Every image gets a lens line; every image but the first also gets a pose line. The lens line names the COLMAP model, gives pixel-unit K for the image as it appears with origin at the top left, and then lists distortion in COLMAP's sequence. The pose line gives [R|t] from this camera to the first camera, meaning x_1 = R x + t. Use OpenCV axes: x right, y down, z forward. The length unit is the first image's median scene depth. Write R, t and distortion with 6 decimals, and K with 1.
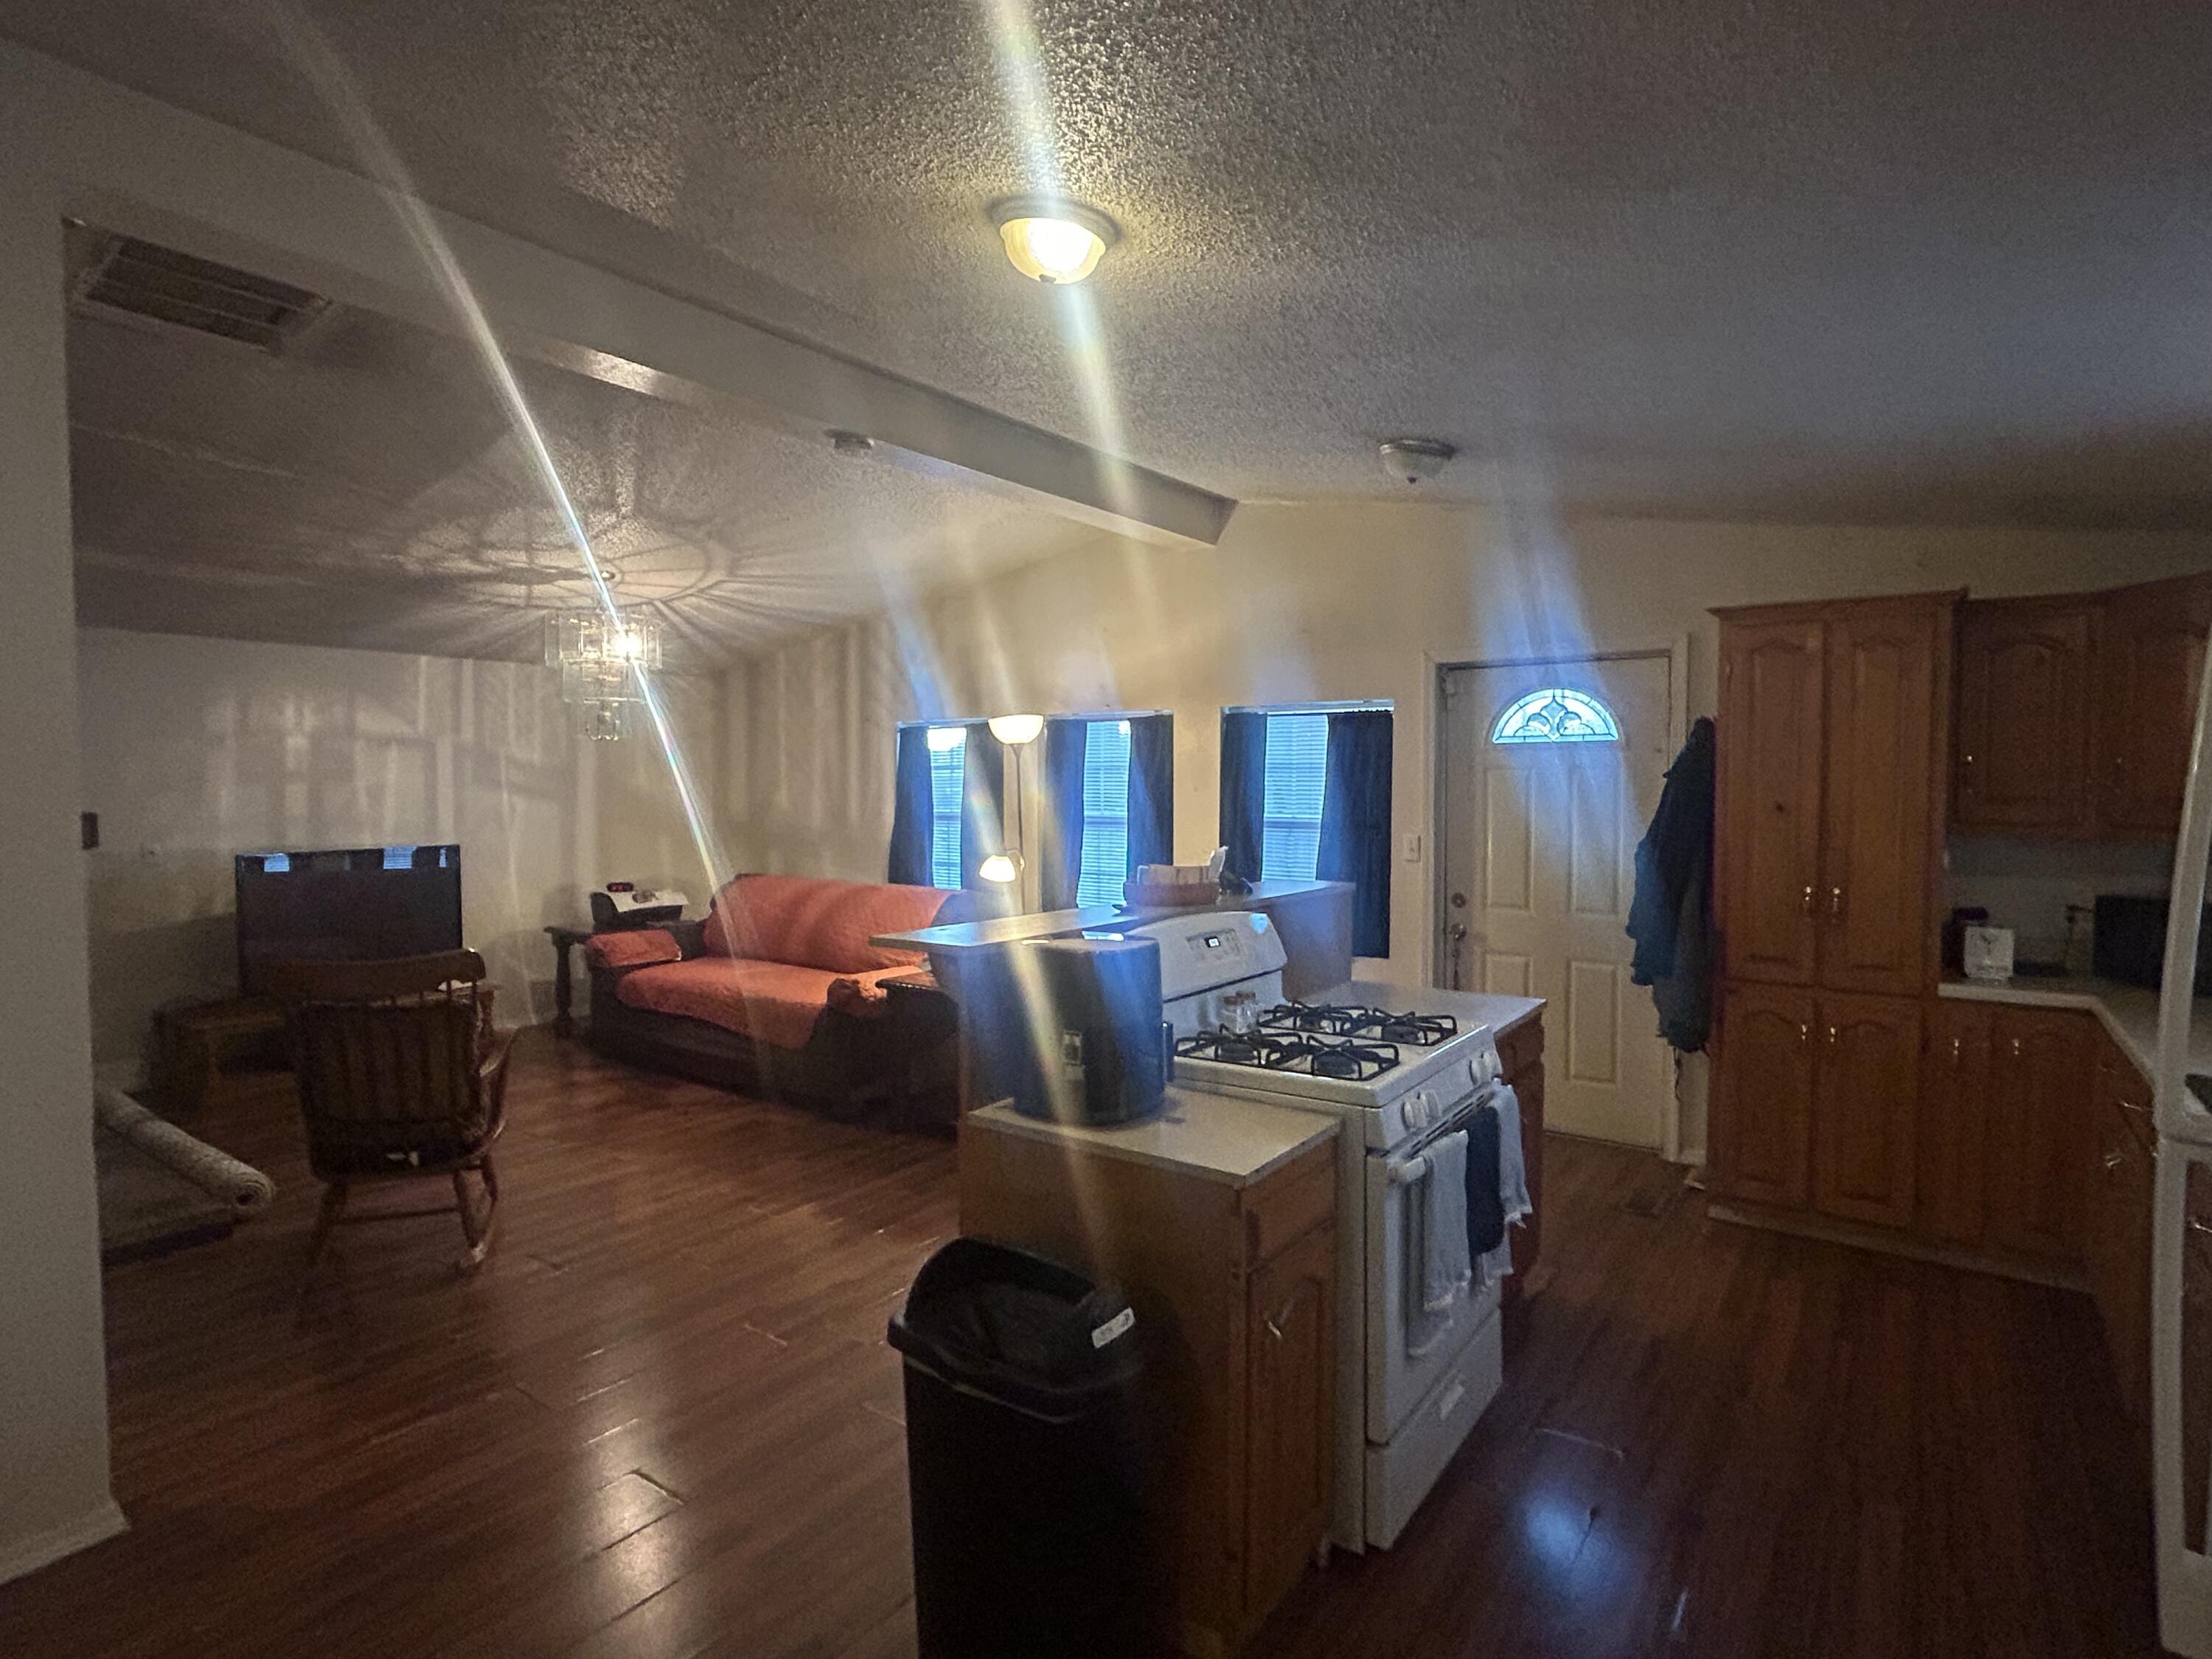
lens RADIAL K [[1149.3, 0, 1123.2], [0, 1149.3, 824.5], [0, 0, 1]] dist [-0.013750, 0.003240]
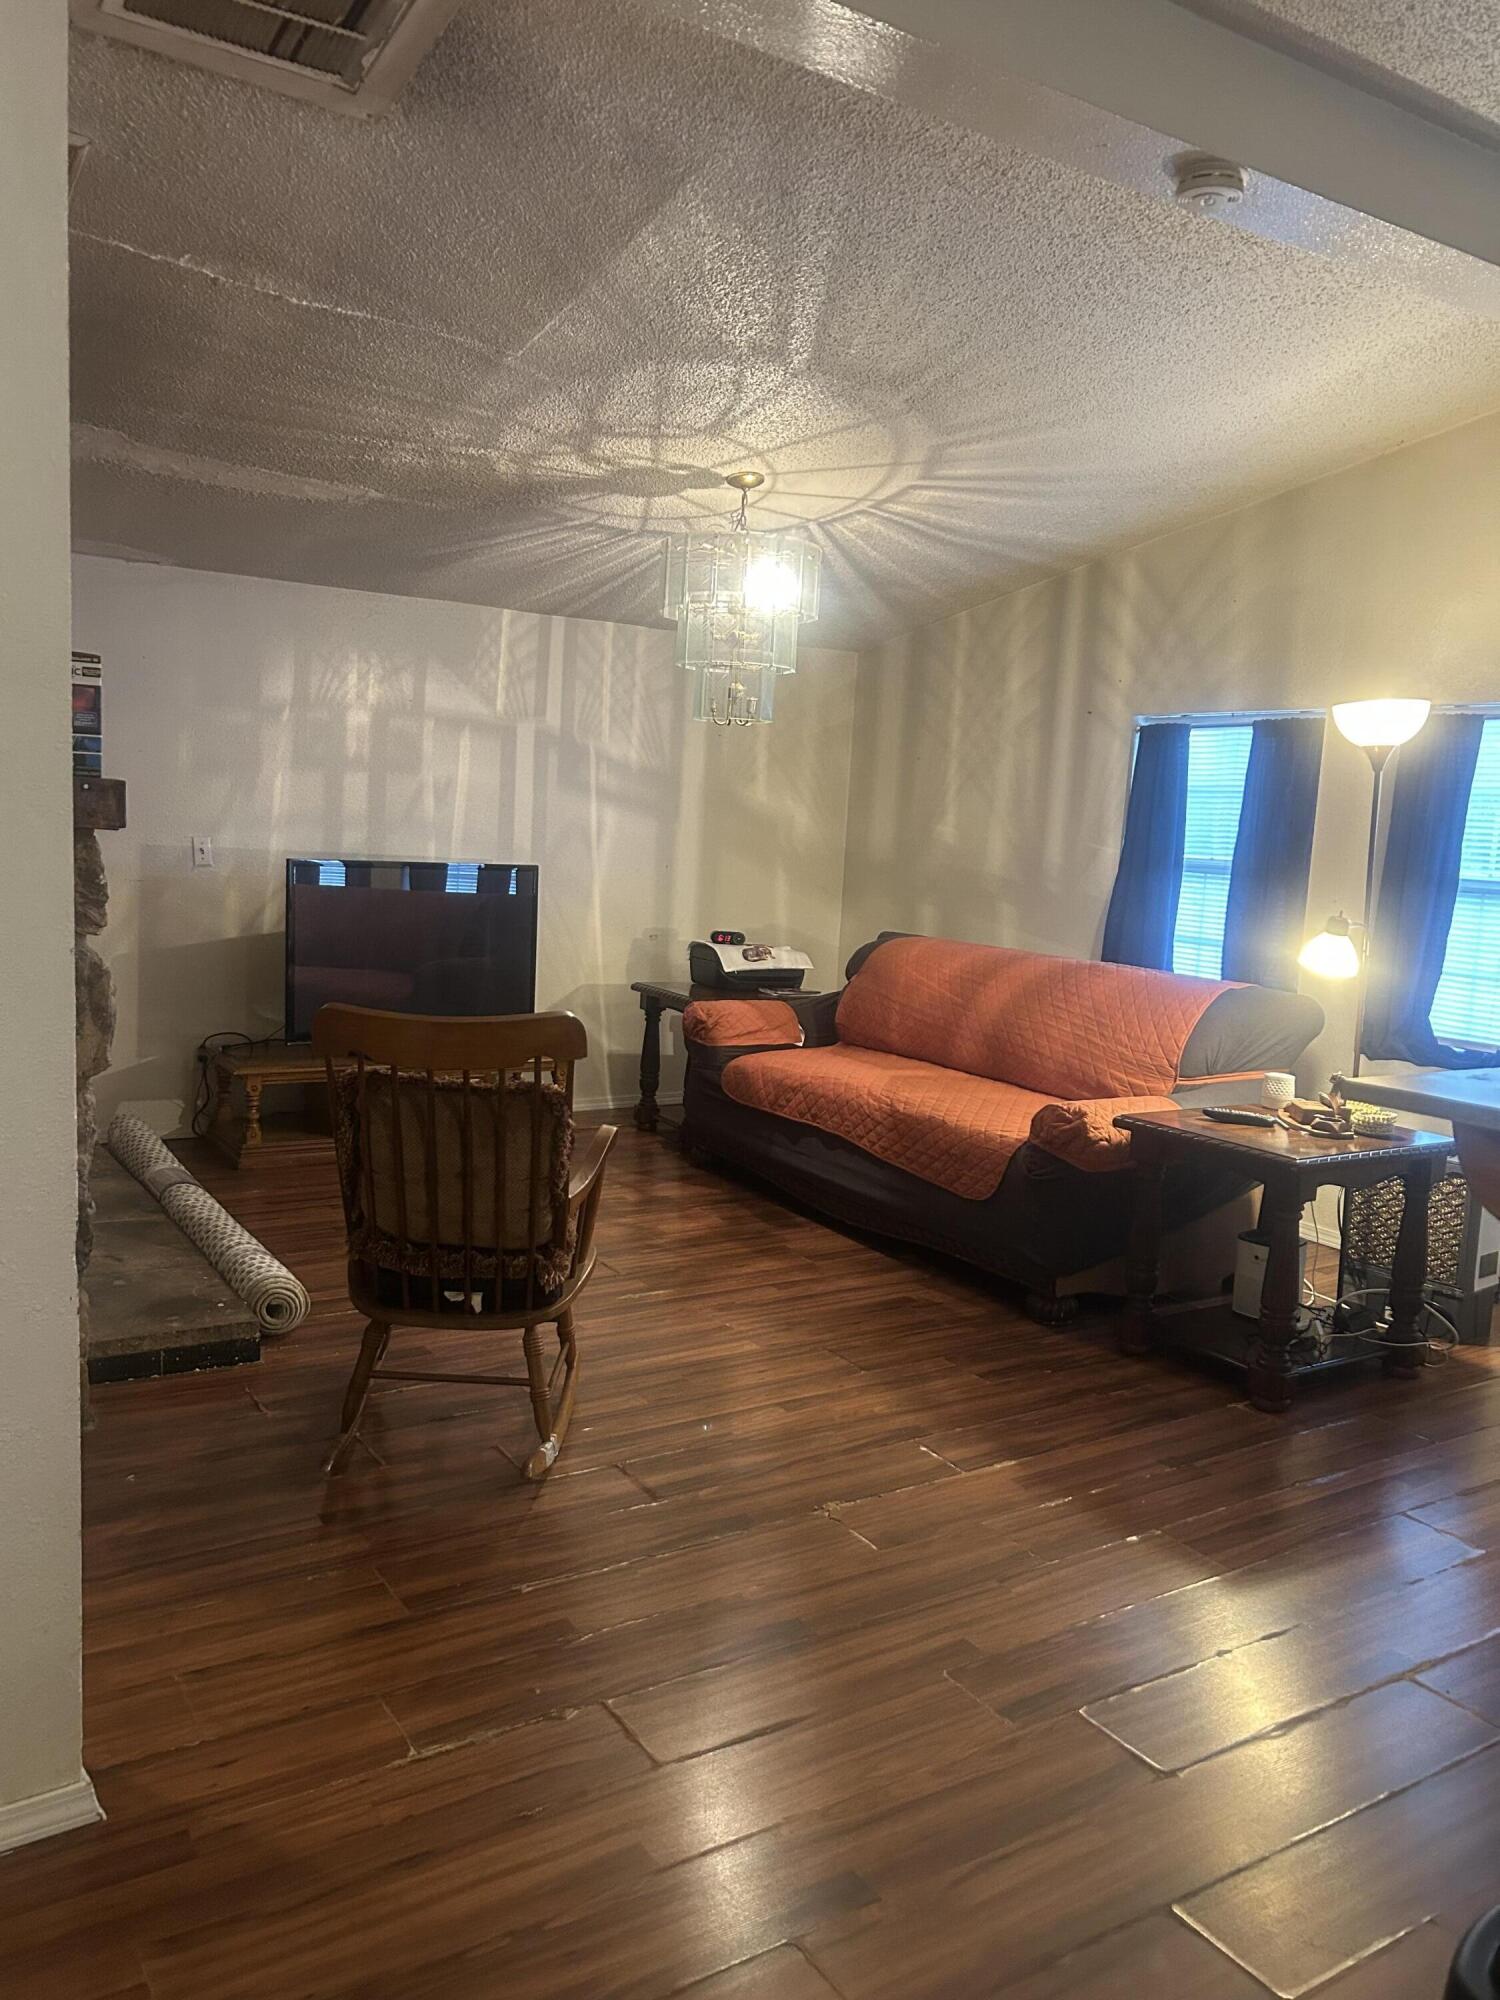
lens RADIAL K [[1527.0, 0, 743.4], [0, 1527.0, 1007.5], [0, 0, 1]] dist [0.036333, -0.027837]
pose [[0.927213, 0.094501, -0.362417, -0.109832], [-0.064774, 0.993525, 0.093345, 0.011486], [0.368892, -0.063075, 0.927330, 0.151868]]
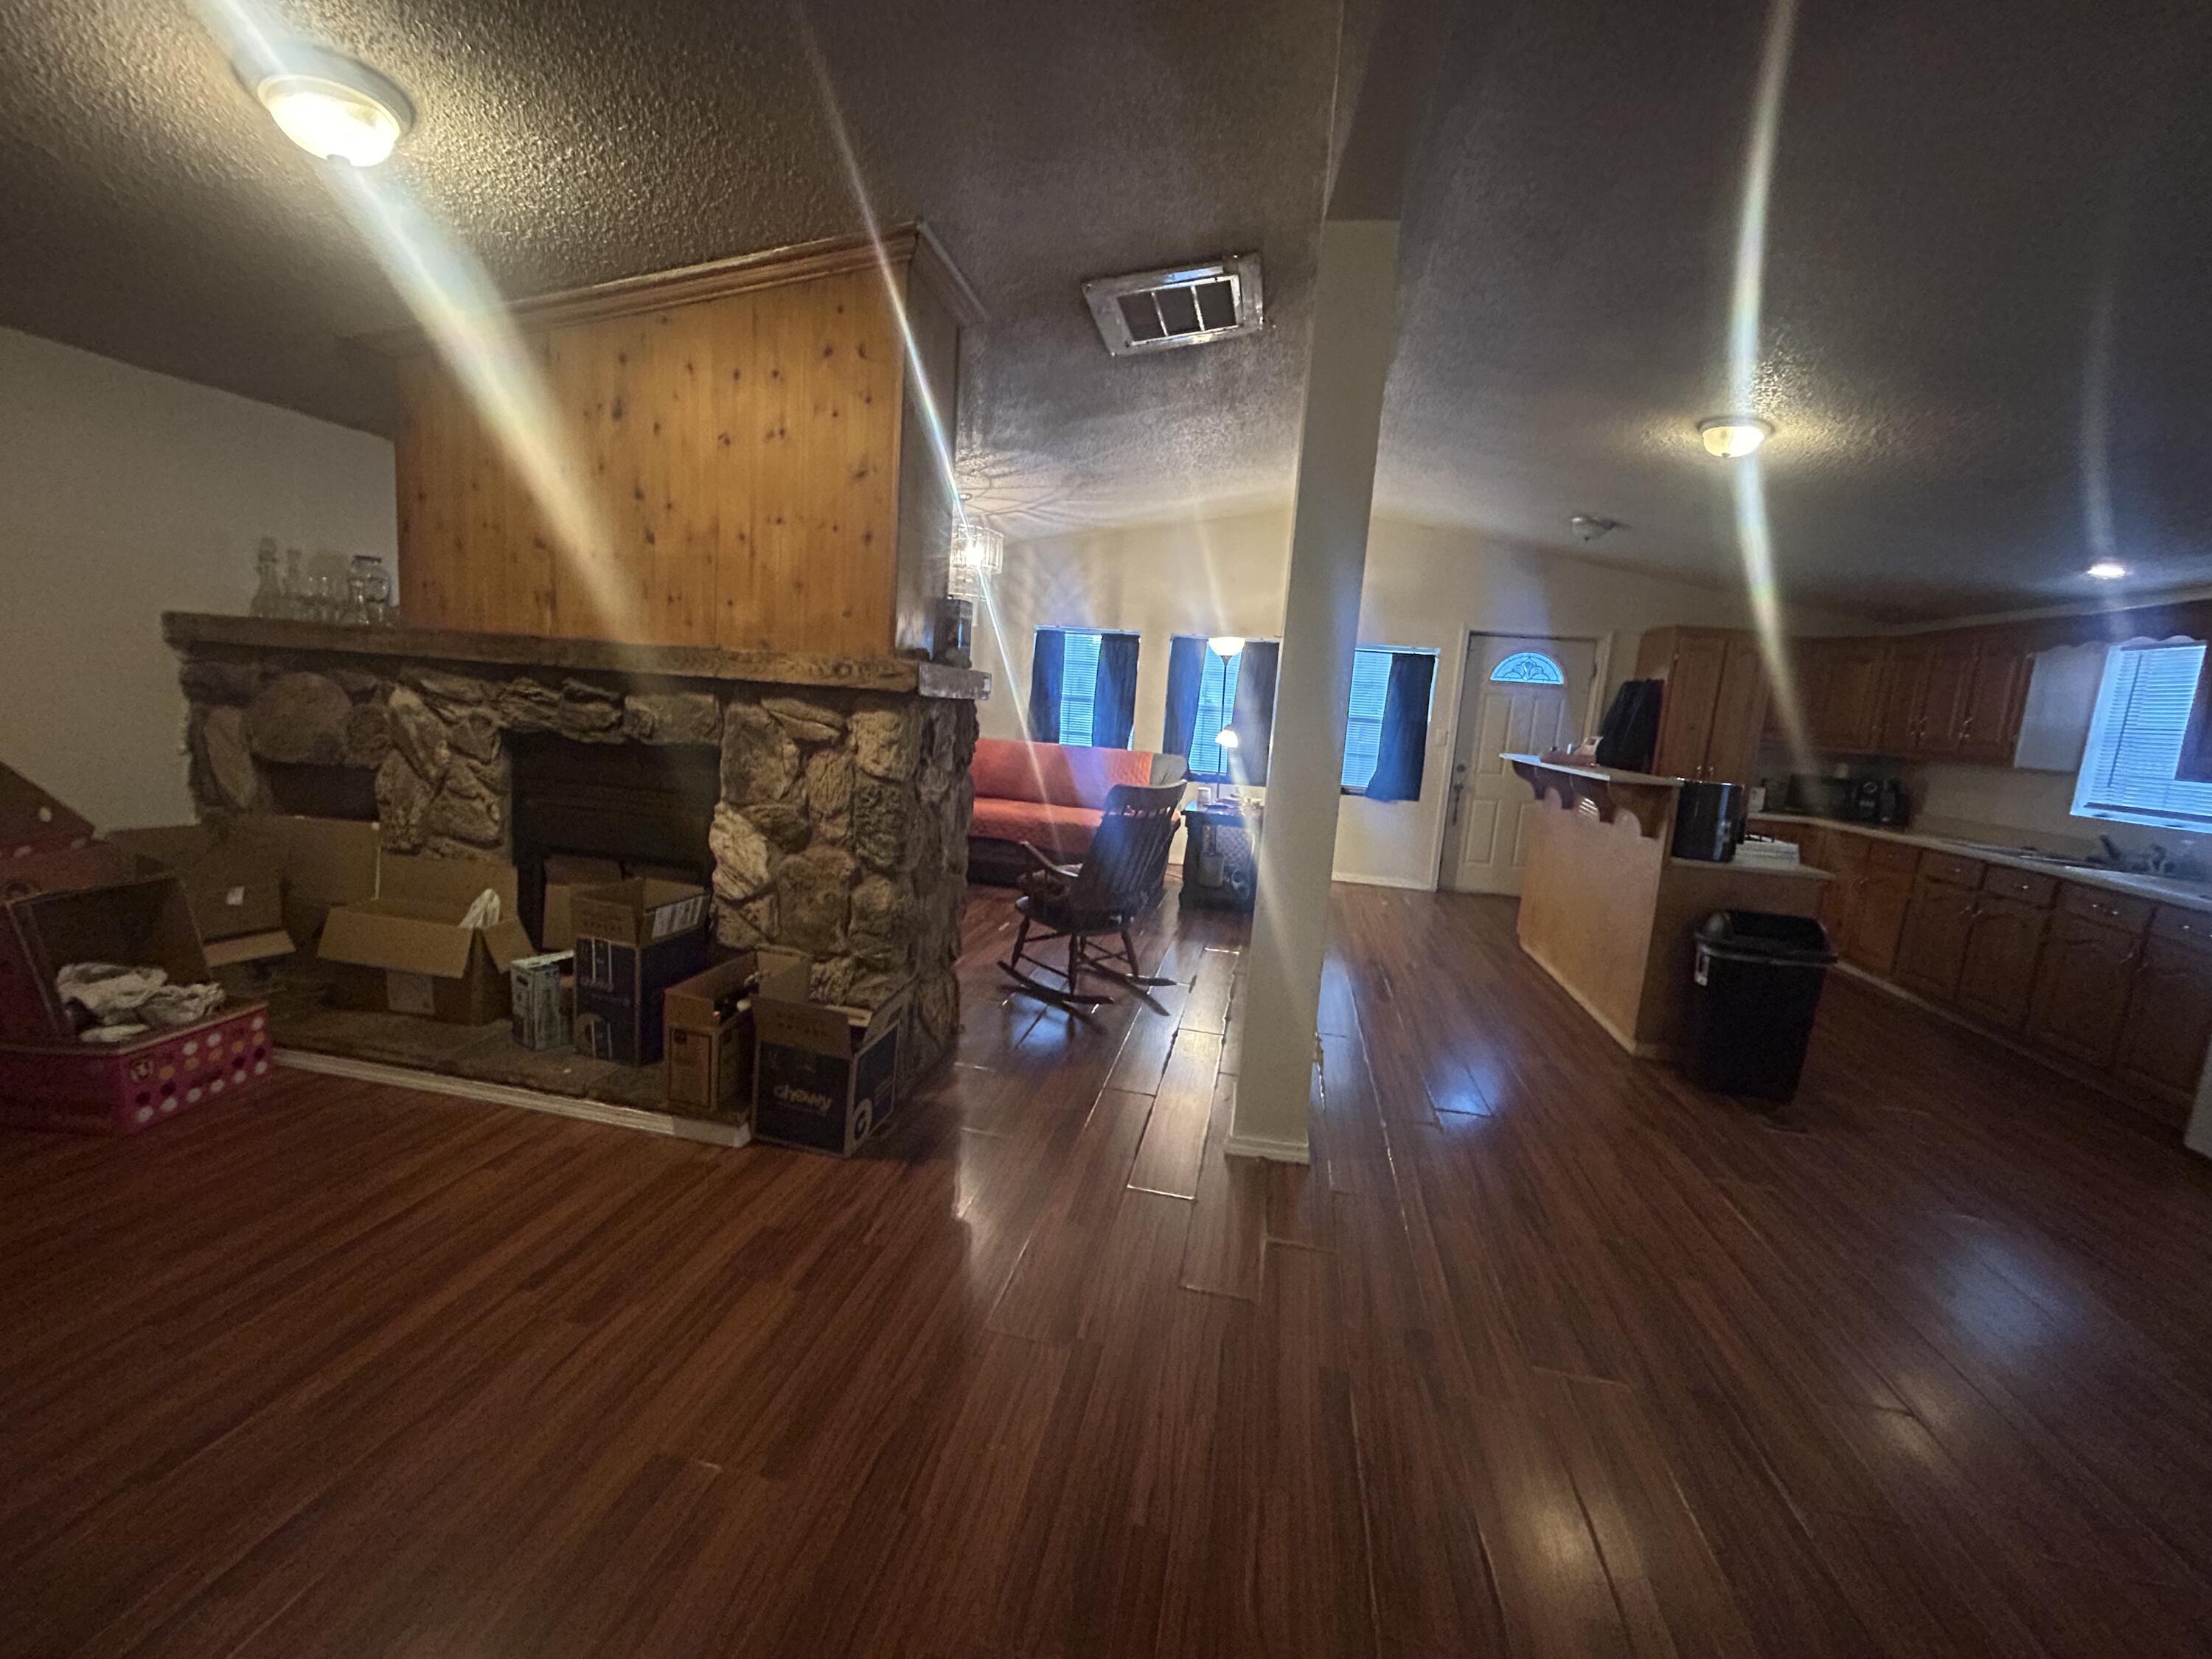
lens RADIAL K [[905.5, 0, 1102.6], [0, 905.5, 837.6], [0, 0, 1]] dist [-0.001771, 0.000756]
pose [[0.907724, -0.002575, 0.419559, -0.852595], [-0.056775, 0.990030, 0.128911, 0.024890], [-0.415708, -0.140836, 0.898528, -0.035165]]
